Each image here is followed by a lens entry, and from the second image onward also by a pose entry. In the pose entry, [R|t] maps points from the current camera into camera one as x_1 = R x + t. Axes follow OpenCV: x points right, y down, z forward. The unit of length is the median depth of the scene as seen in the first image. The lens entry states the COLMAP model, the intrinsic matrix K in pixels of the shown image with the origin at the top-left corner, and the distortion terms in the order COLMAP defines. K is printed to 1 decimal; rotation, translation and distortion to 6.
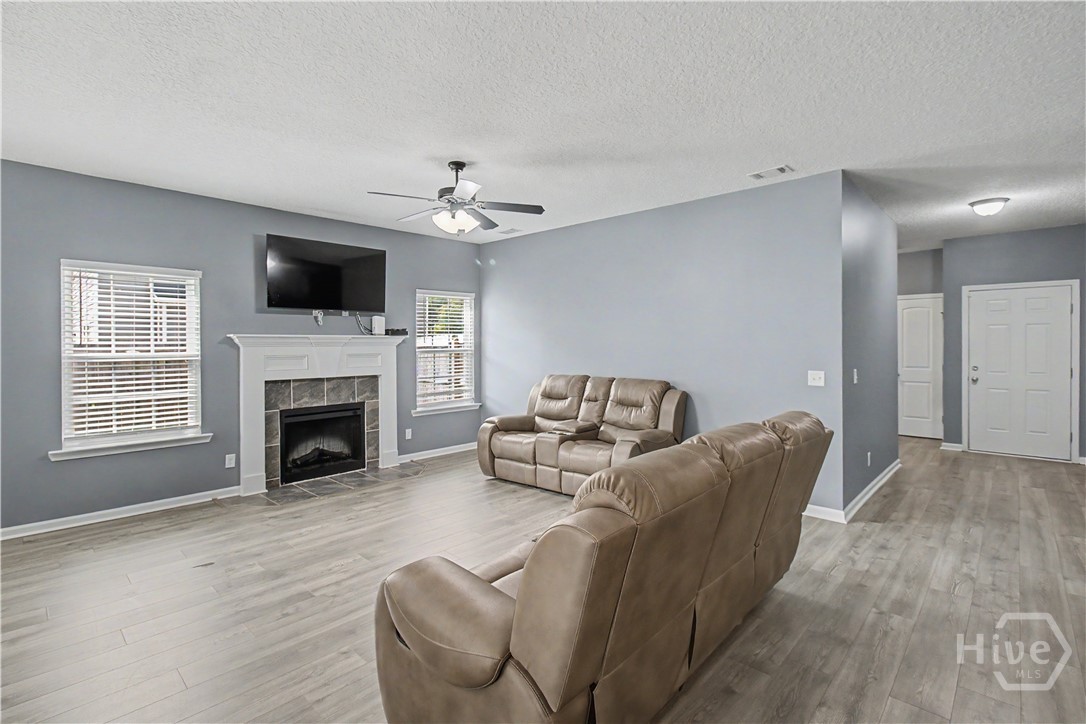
lens RADIAL K [[521.7, 0, 534.4], [0, 521.7, 342.2], [0, 0, 1]] dist [-0.001233, -0.000137]
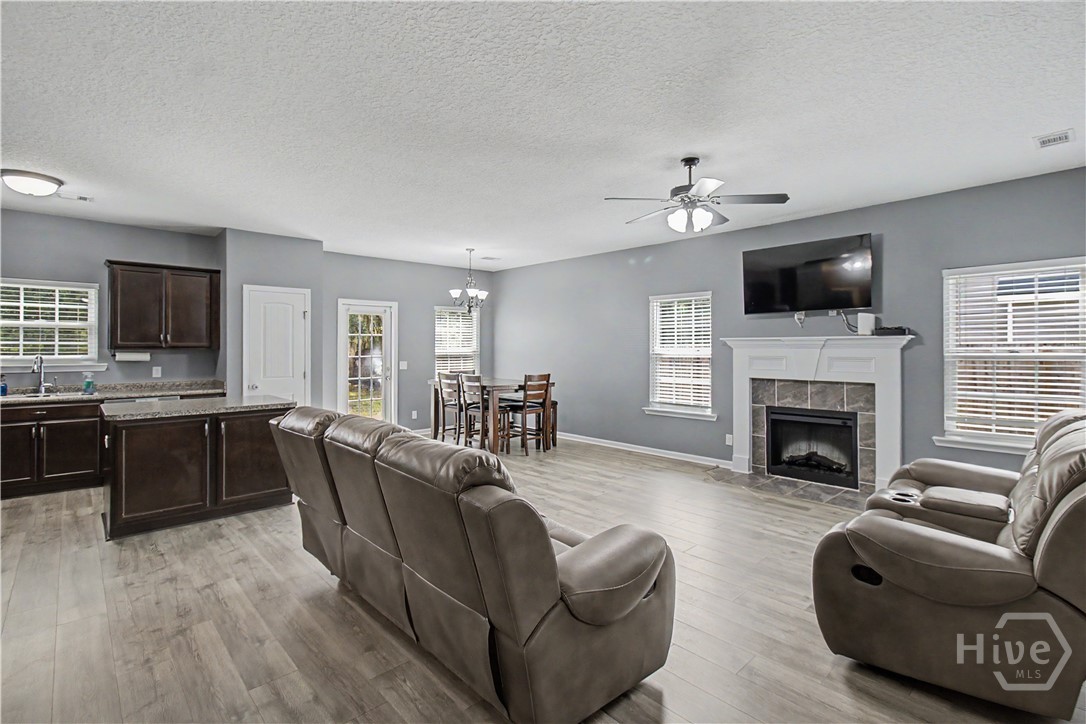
lens RADIAL K [[512.4, 0, 557.6], [0, 512.4, 339.4], [0, 0, 1]] dist [0.003249, 0.000571]
pose [[-0.065305, -0.011751, -0.997796, 0.659269], [0.007955, 0.999893, -0.012297, -0.000890], [0.997834, -0.008741, -0.065204, 0.661121]]
